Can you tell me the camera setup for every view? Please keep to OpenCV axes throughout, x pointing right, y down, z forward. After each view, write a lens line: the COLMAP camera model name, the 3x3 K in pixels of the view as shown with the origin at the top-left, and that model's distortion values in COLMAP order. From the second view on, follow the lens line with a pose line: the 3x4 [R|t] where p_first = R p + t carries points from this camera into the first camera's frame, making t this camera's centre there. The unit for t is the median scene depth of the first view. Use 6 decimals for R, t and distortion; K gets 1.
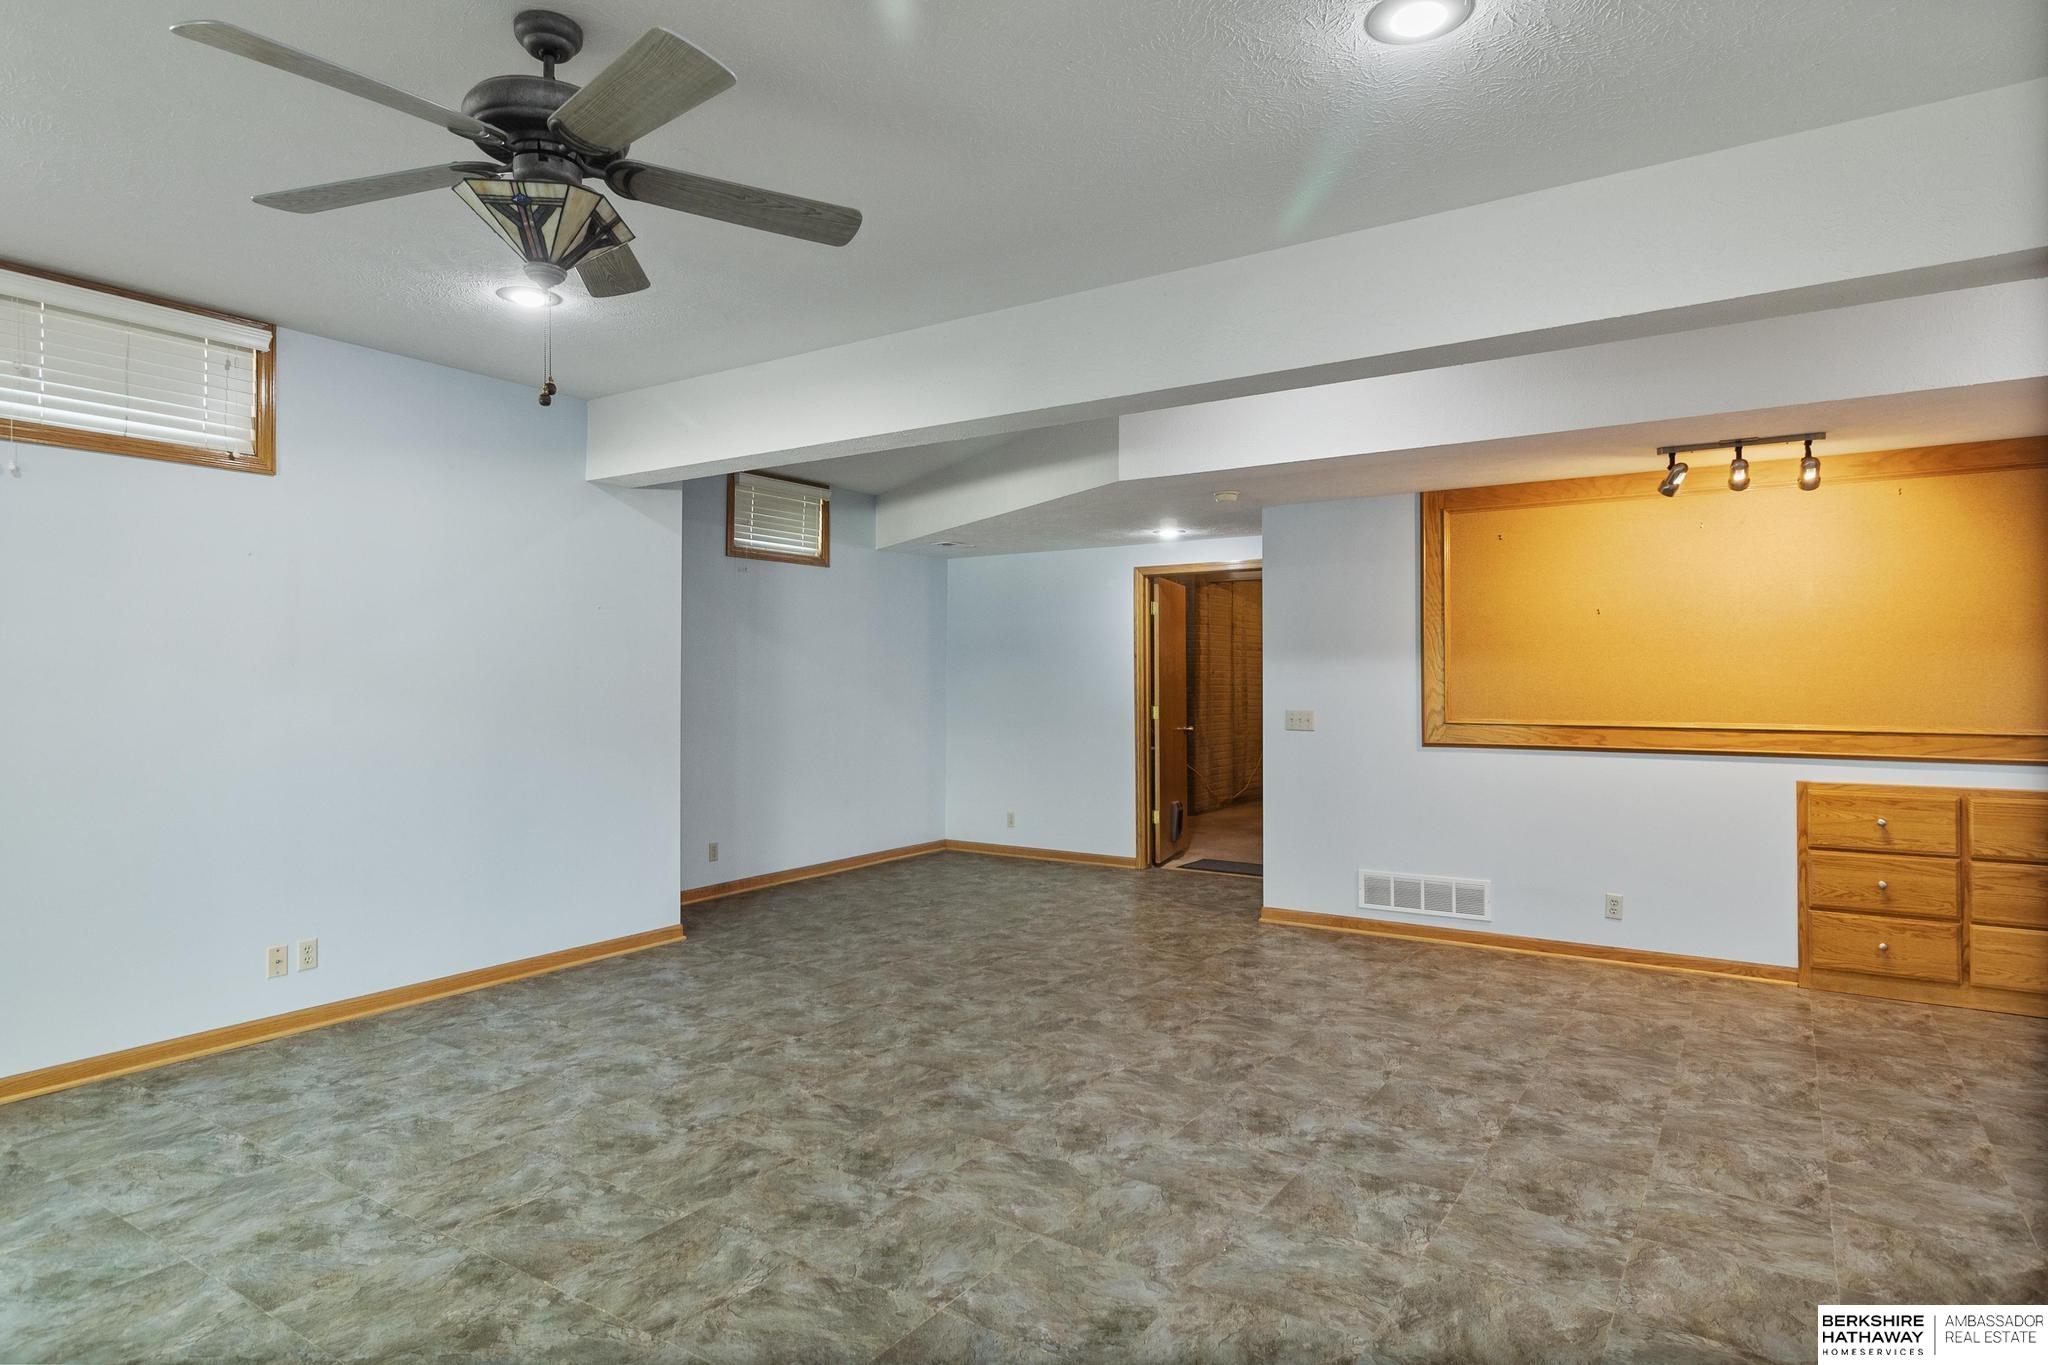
lens RADIAL K [[1141.6, 0, 1024.0], [0, 1141.6, 682.5], [0, 0, 1]] dist [0.004942, 0.001364]
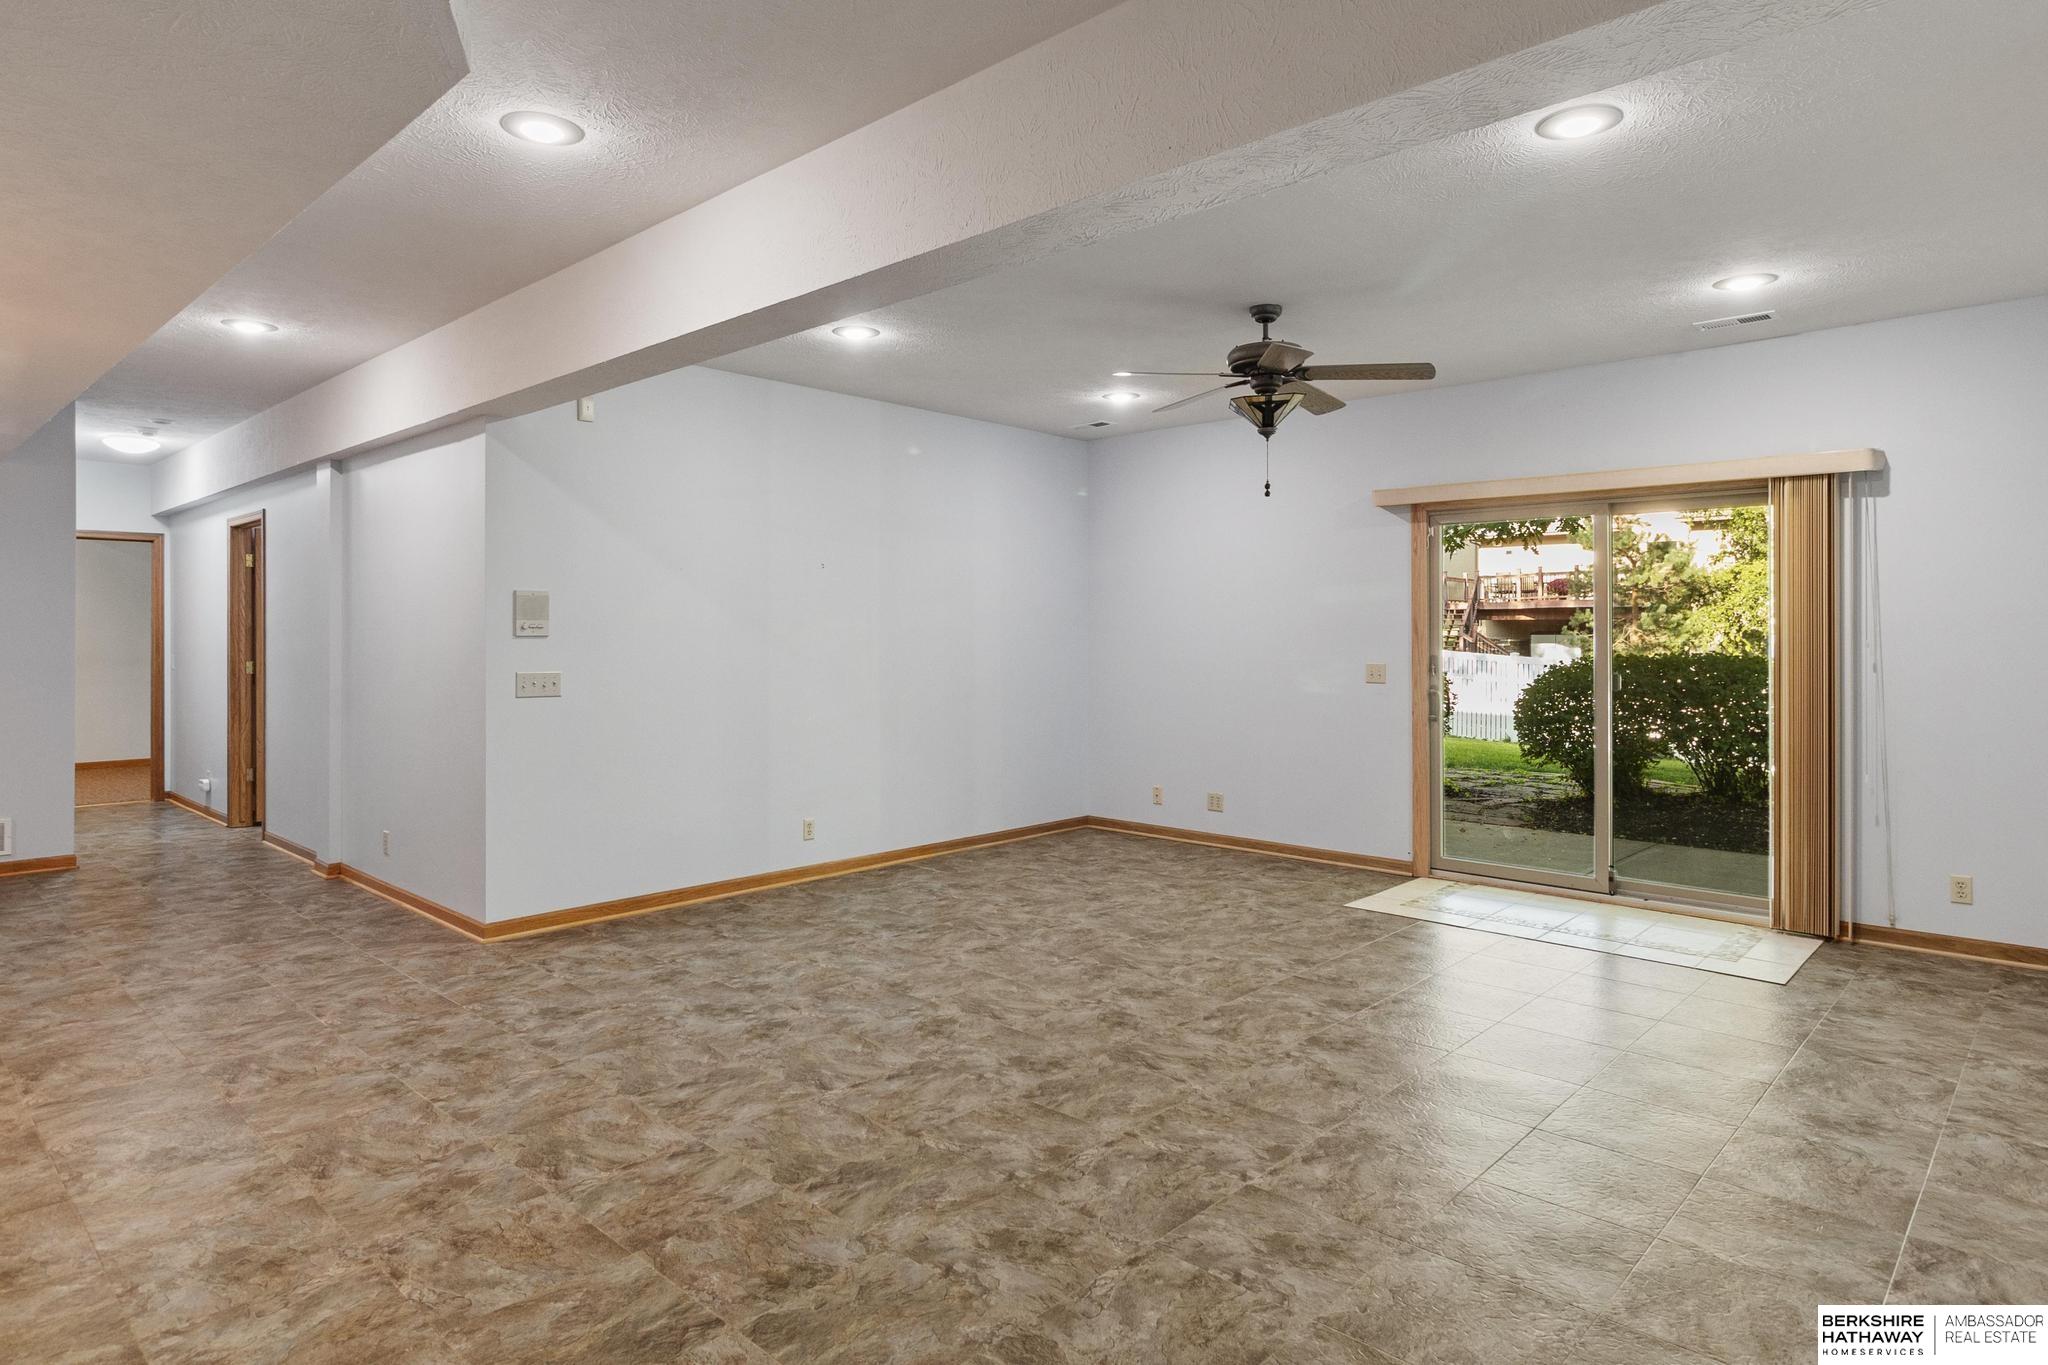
lens RADIAL K [[1140.7, 0, 1013.3], [0, 1140.7, 643.1], [0, 0, 1]] dist [0.004376, 0.000814]
pose [[-0.983845, 0.001947, 0.179010, -0.200858], [0.003471, 0.999960, 0.008201, -0.001009], [-0.178986, 0.008690, -0.983813, 1.814838]]
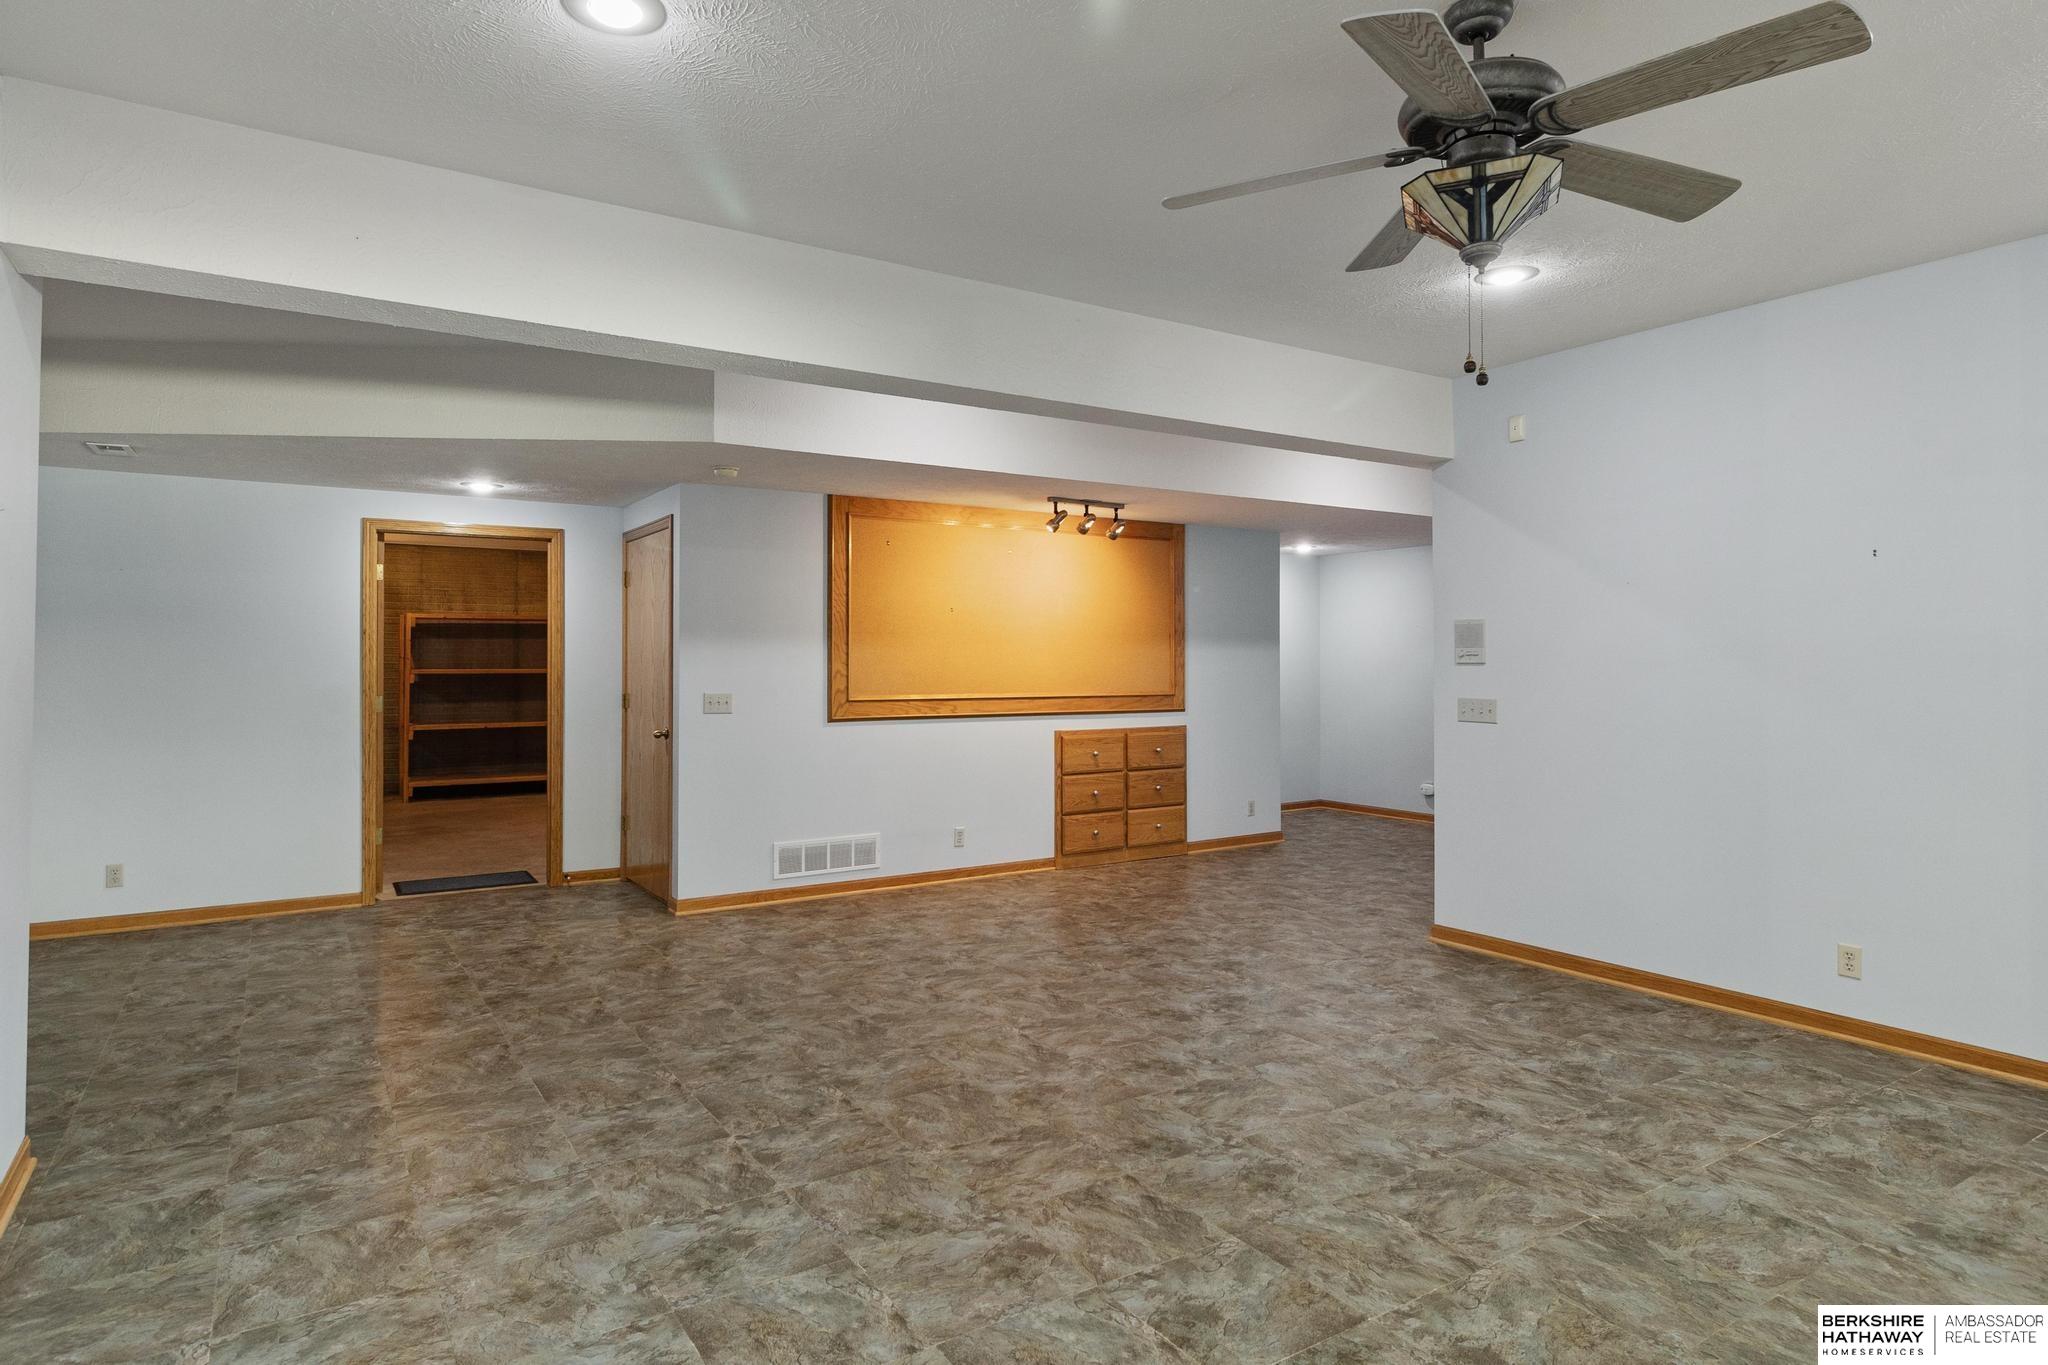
lens RADIAL K [[1140.7, 0, 1013.3], [0, 1140.7, 643.1], [0, 0, 1]] dist [0.004376, 0.000814]
pose [[0.402624, 0.017433, 0.915199, -0.892430], [0.001912, 0.999800, -0.019885, 0.002190], [-0.915364, 0.009756, 0.402510, 0.576503]]
